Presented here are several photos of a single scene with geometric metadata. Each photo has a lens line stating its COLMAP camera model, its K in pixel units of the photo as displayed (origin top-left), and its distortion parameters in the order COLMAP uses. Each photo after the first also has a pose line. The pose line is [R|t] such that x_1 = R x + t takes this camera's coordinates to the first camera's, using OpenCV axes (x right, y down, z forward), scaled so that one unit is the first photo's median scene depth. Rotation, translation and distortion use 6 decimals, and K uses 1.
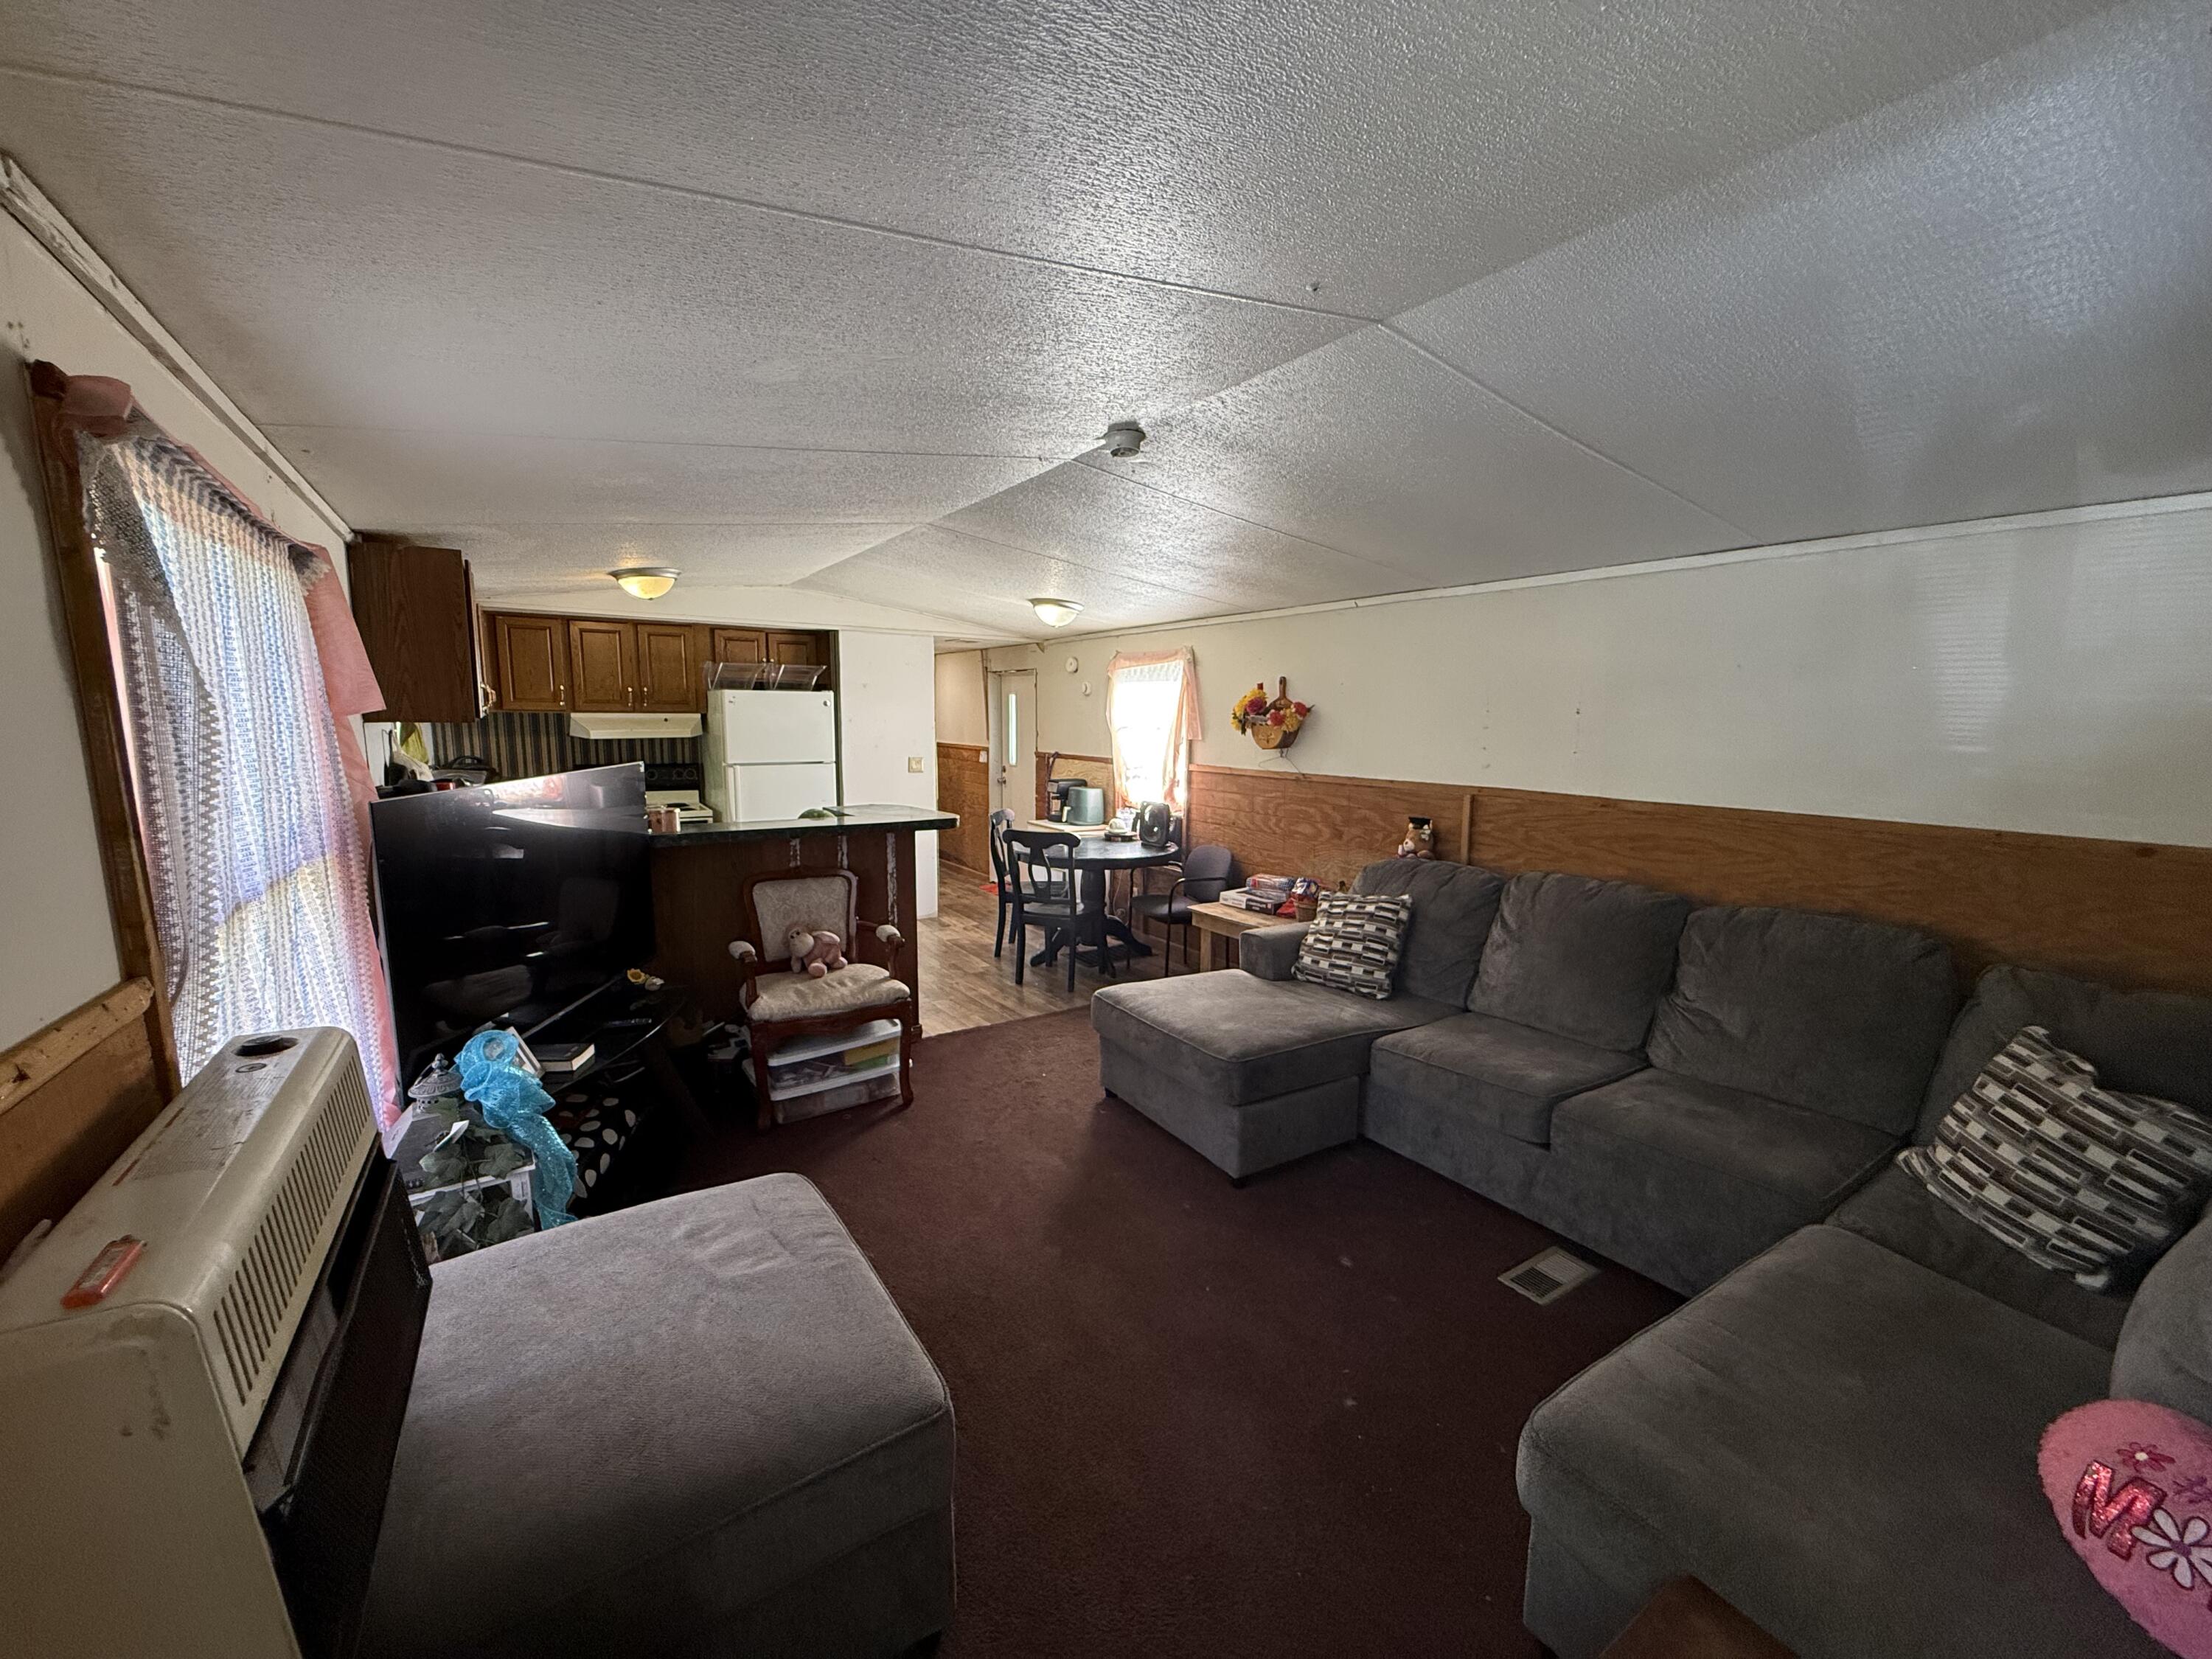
lens RADIAL K [[883.9, 0, 1092.3], [0, 883.9, 834.5], [0, 0, 1]] dist [0.000873, 0.000773]
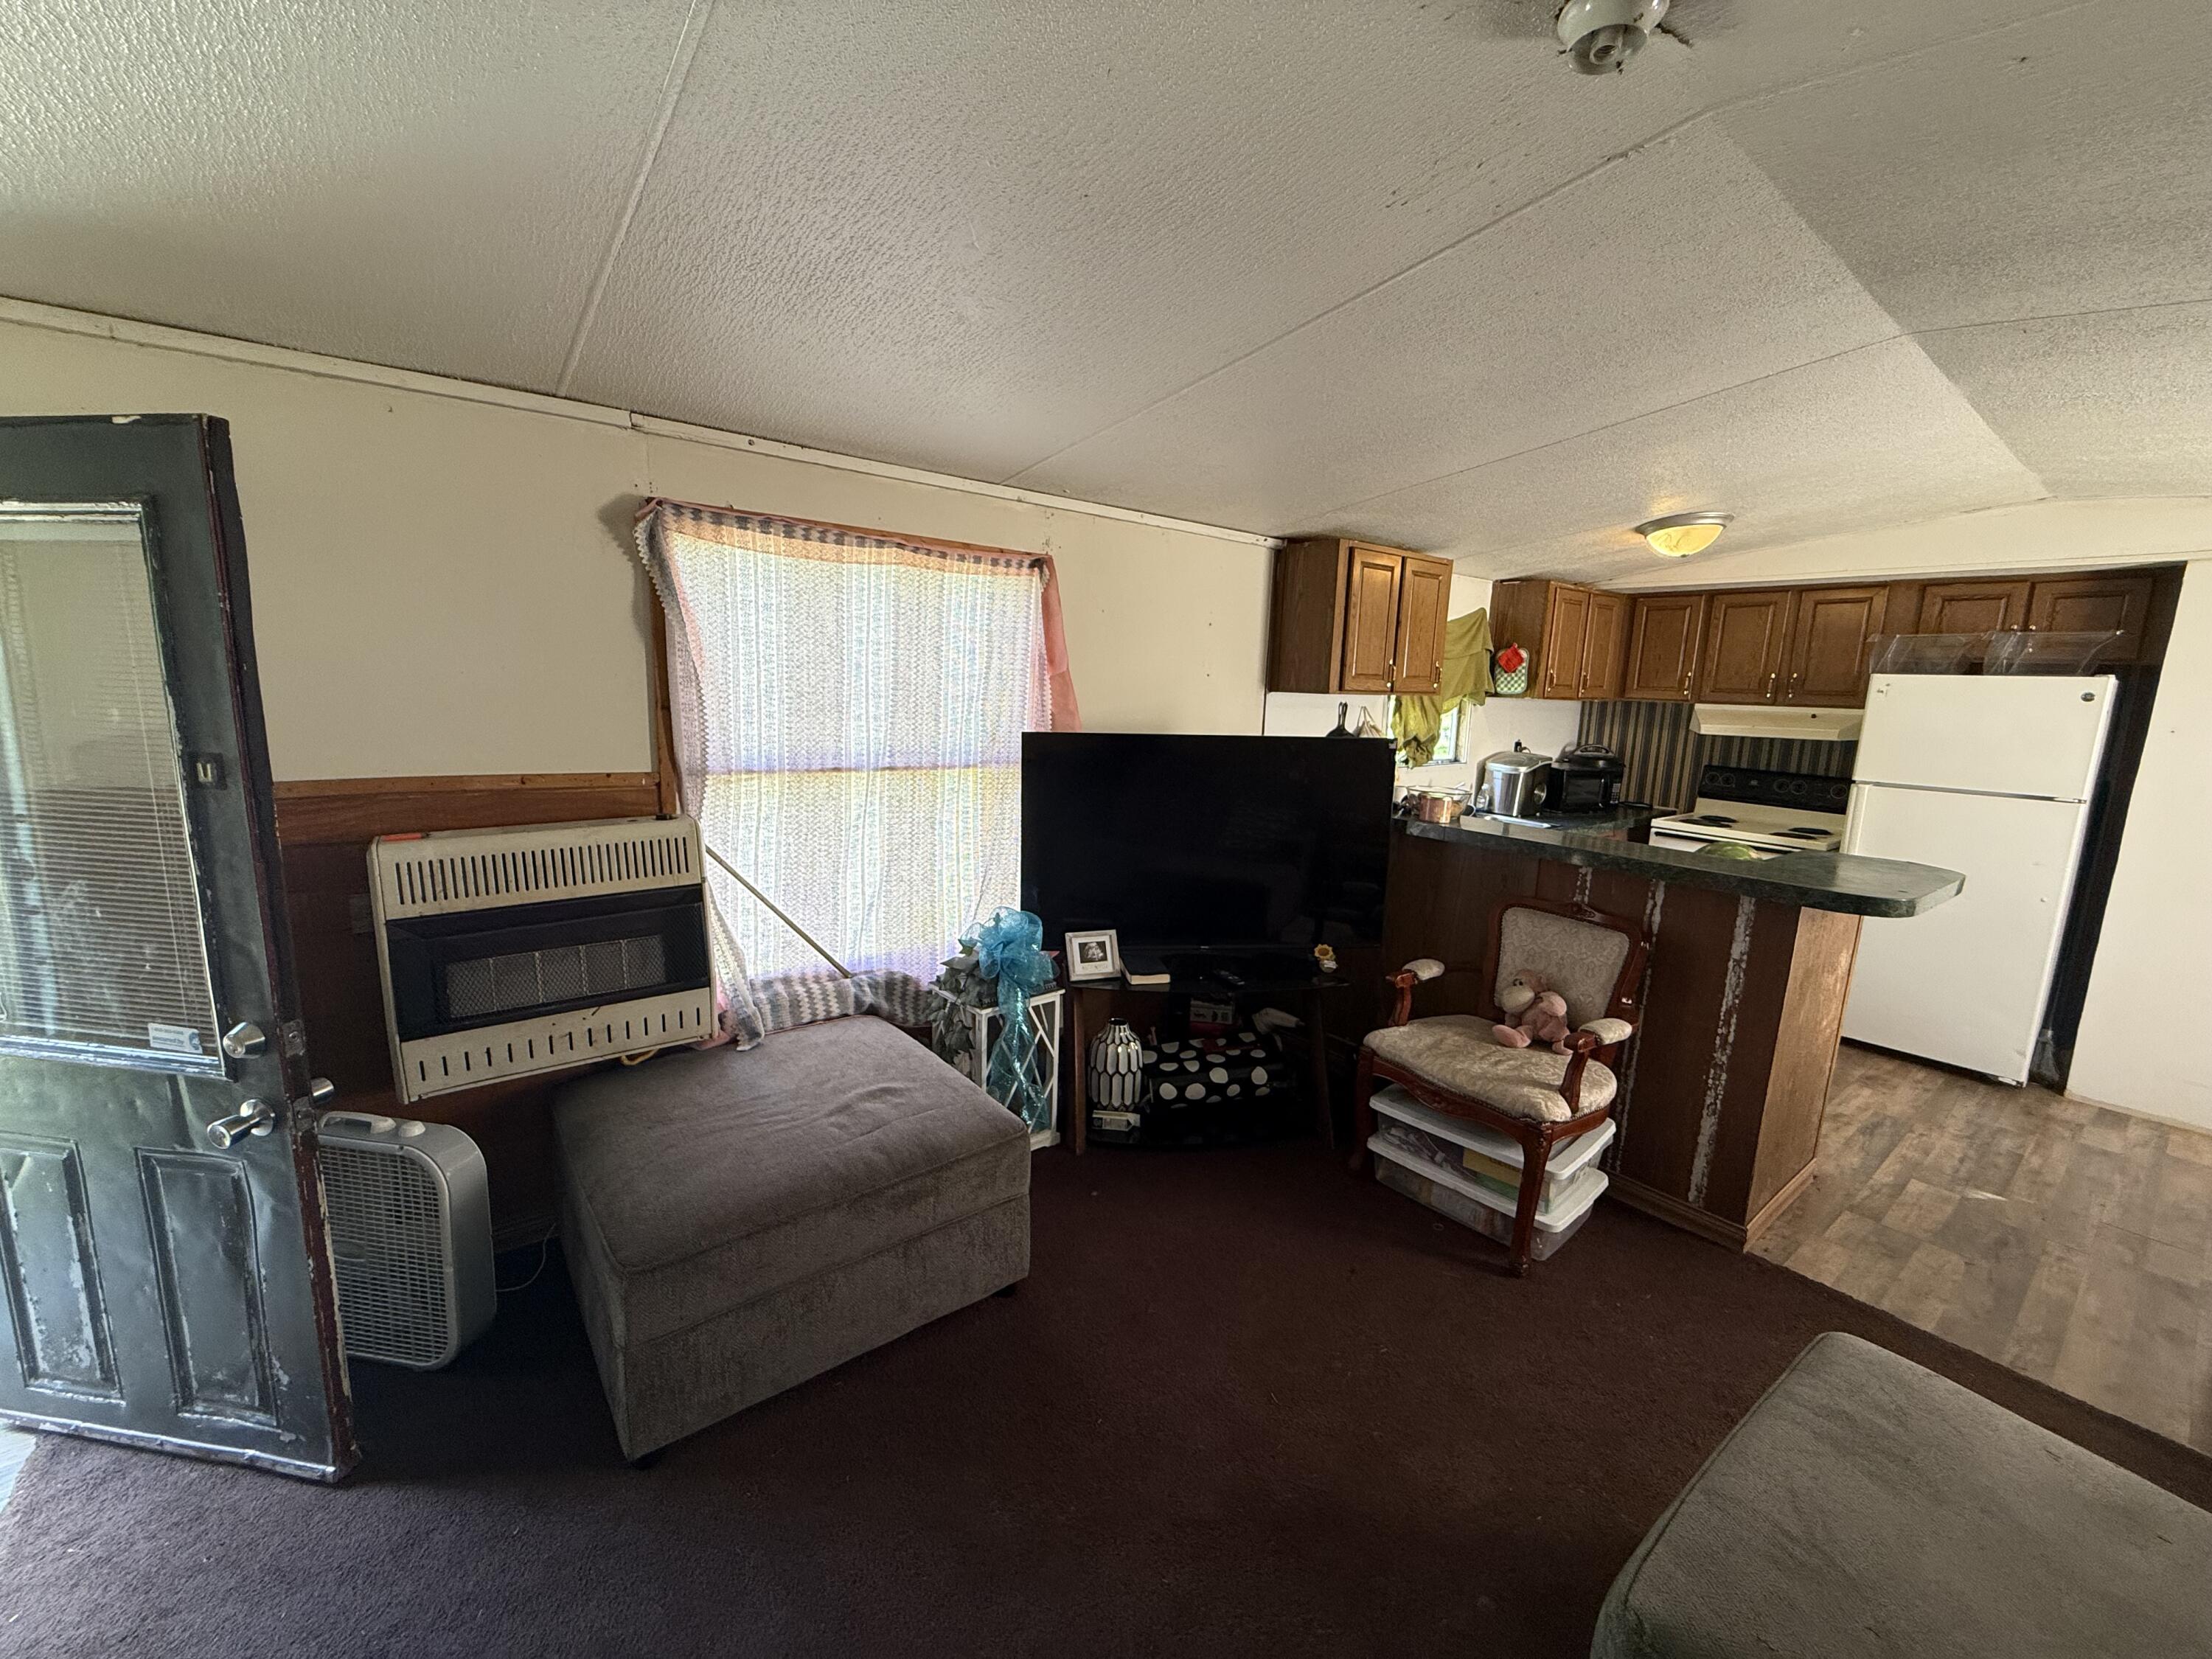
lens RADIAL K [[883.9, 0, 1103.2], [0, 883.9, 832.6], [0, 0, 1]] dist [0.000873, 0.000773]
pose [[0.086315, 0.161641, -0.983068, 0.232332], [-0.173879, 0.974050, 0.144891, -0.039343], [0.980977, 0.158429, 0.112181, 0.361355]]
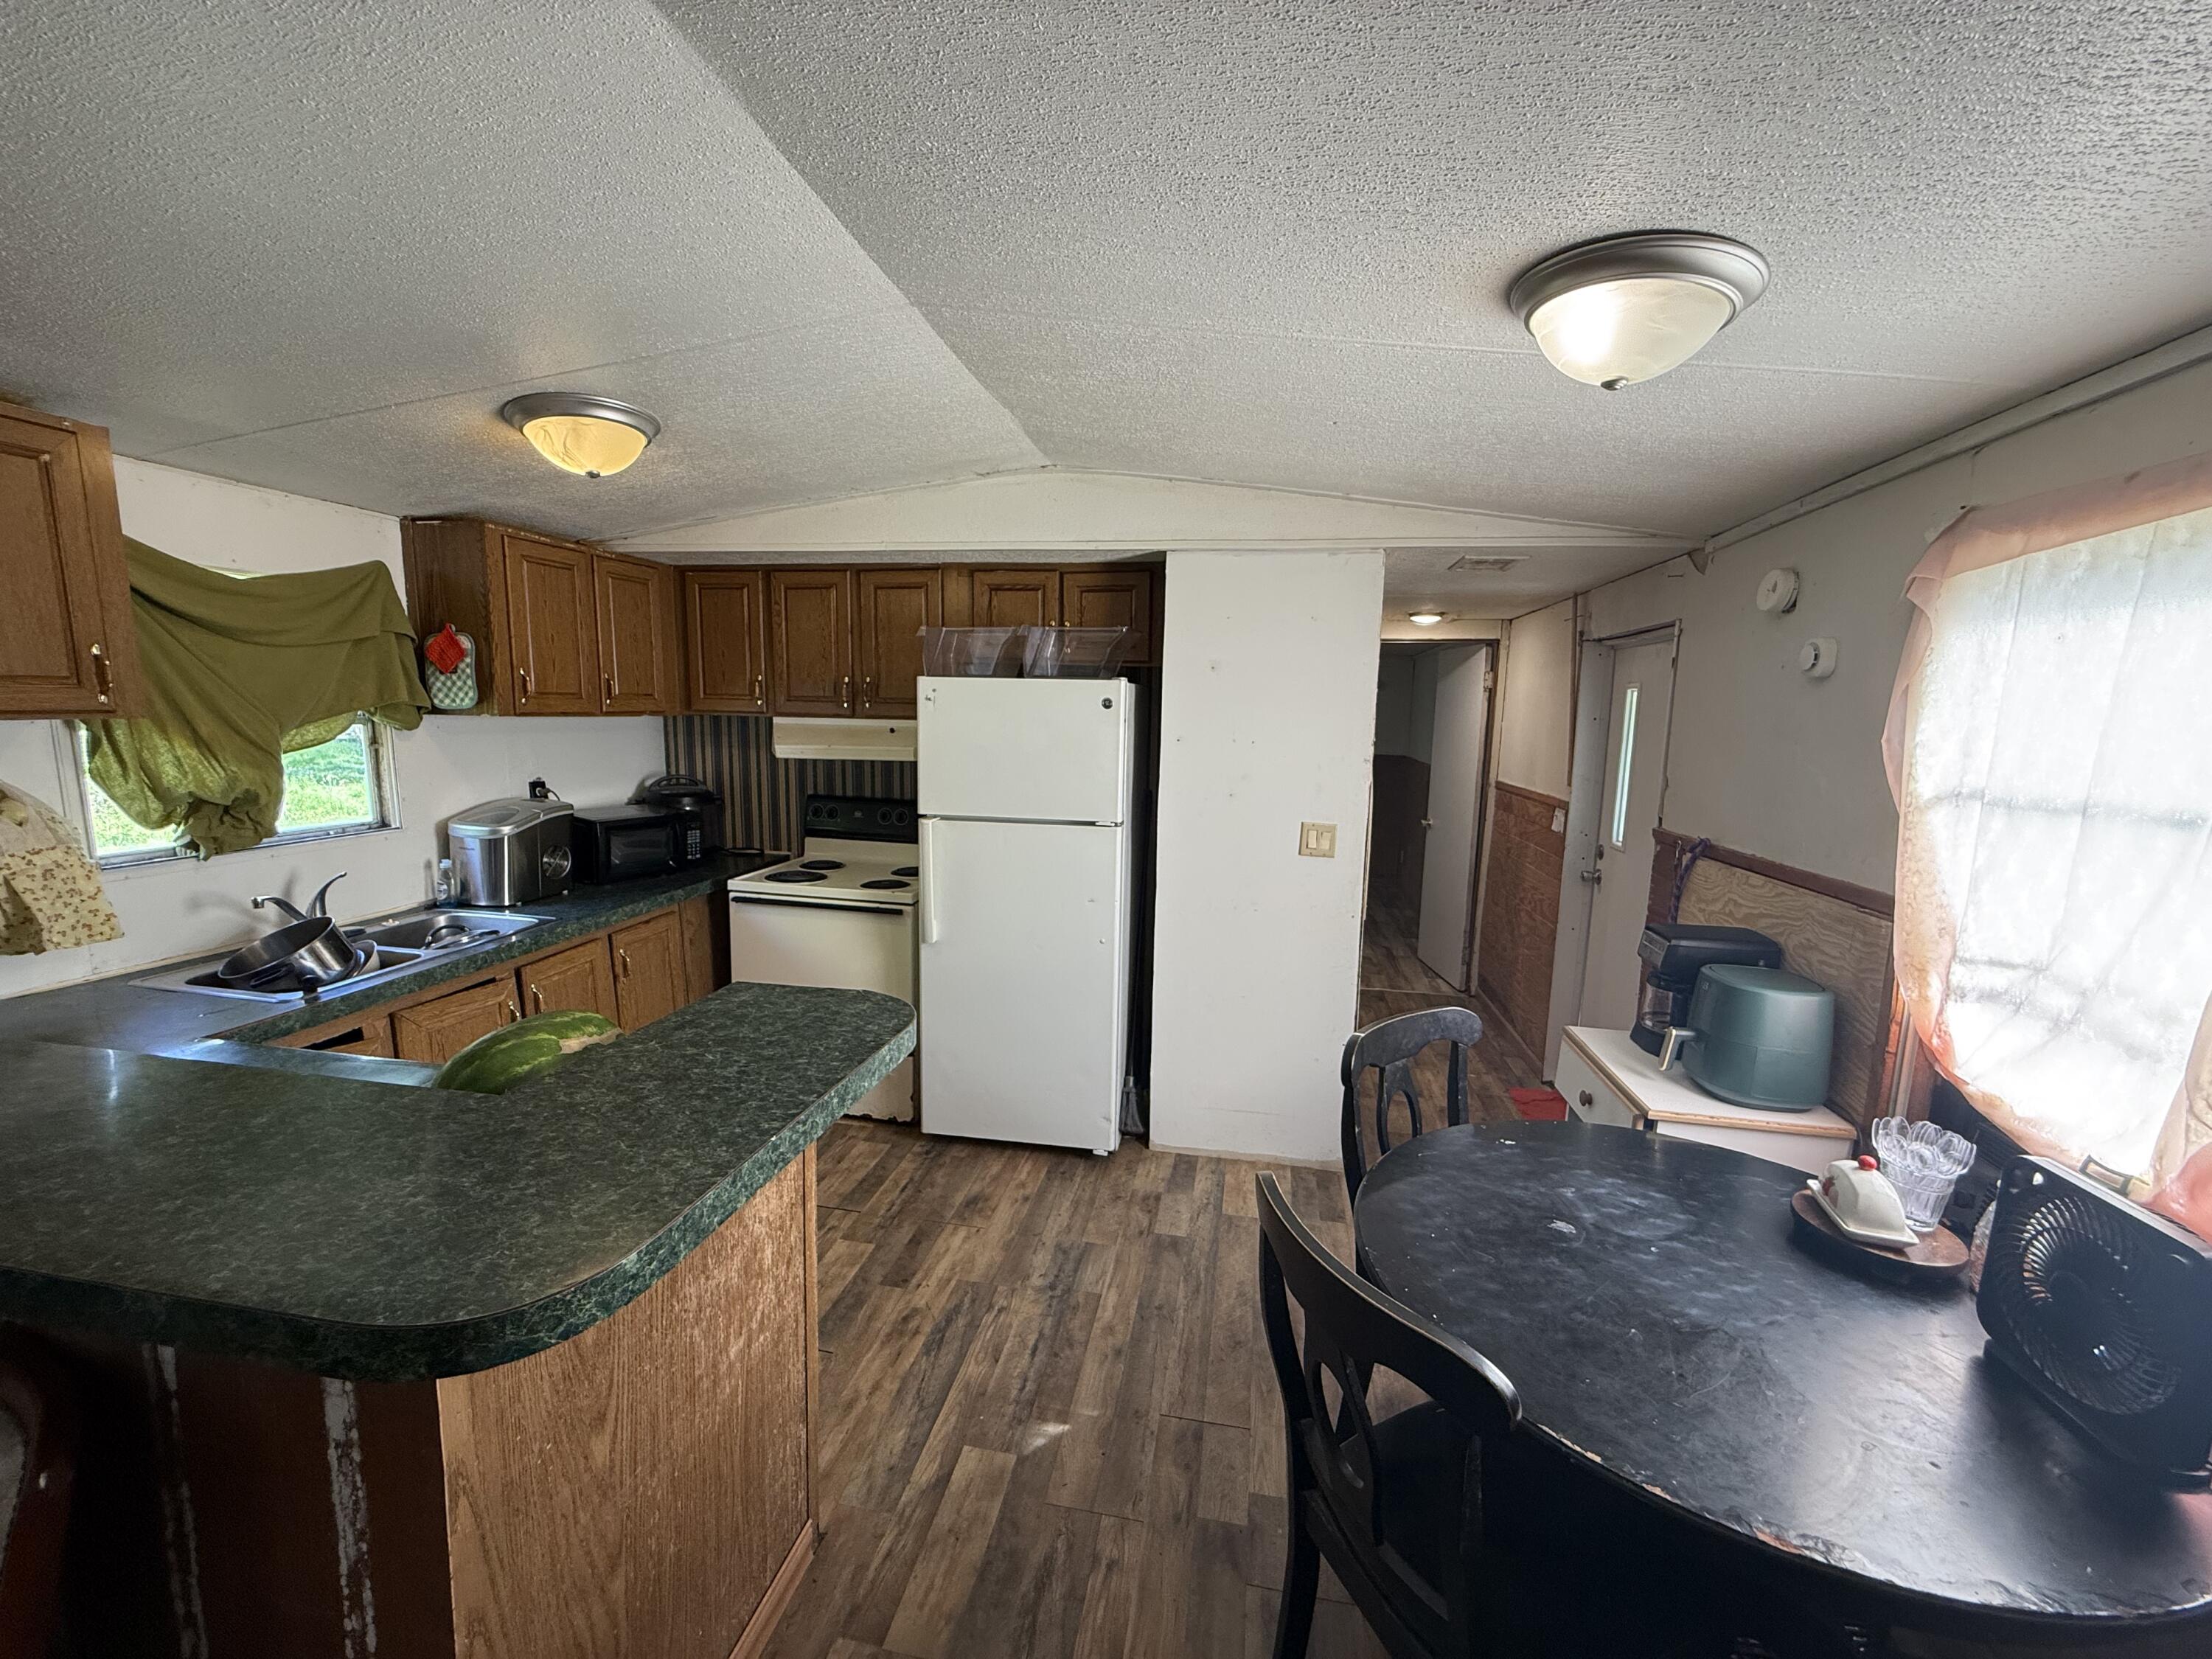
lens RADIAL K [[883.9, 0, 1100.9], [0, 883.9, 836.3], [0, 0, 1]] dist [0.000873, 0.000773]
pose [[0.726303, 0.102959, -0.679620, 0.033266], [-0.110704, 0.993332, 0.032176, -0.099023], [0.678402, 0.051867, 0.732858, 0.703481]]
